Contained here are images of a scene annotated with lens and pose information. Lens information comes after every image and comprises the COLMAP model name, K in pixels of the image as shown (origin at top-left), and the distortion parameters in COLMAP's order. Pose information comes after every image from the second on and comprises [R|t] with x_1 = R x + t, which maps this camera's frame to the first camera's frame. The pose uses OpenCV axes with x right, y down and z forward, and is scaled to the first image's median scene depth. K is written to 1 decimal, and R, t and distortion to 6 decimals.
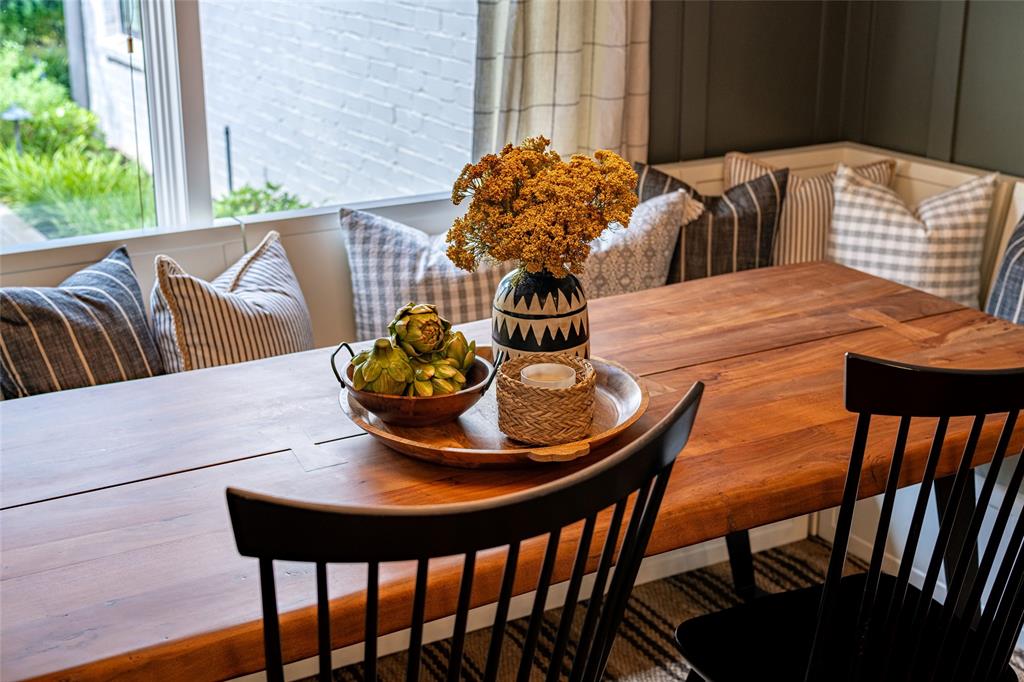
lens RADIAL K [[1484.7, 0, 512.1], [0, 1484.7, 341.2], [0, 0, 1]] dist [0.010169, 0.000000]
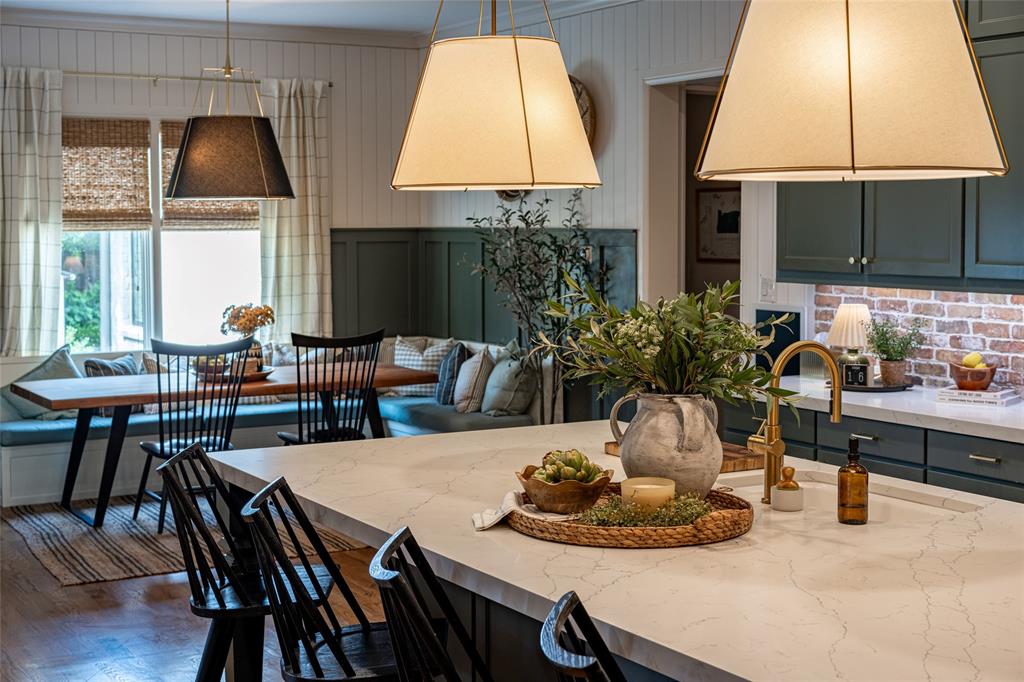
lens RADIAL K [[1484.7, 0, 512.0], [0, 1484.7, 339.8], [0, 0, 1]] dist [0.010169, 0.000000]
pose [[0.999993, -0.003613, 0.000656, 0.441171], [0.003666, 0.972549, -0.232670, 0.534707], [0.000203, 0.232671, 0.972555, -1.682554]]
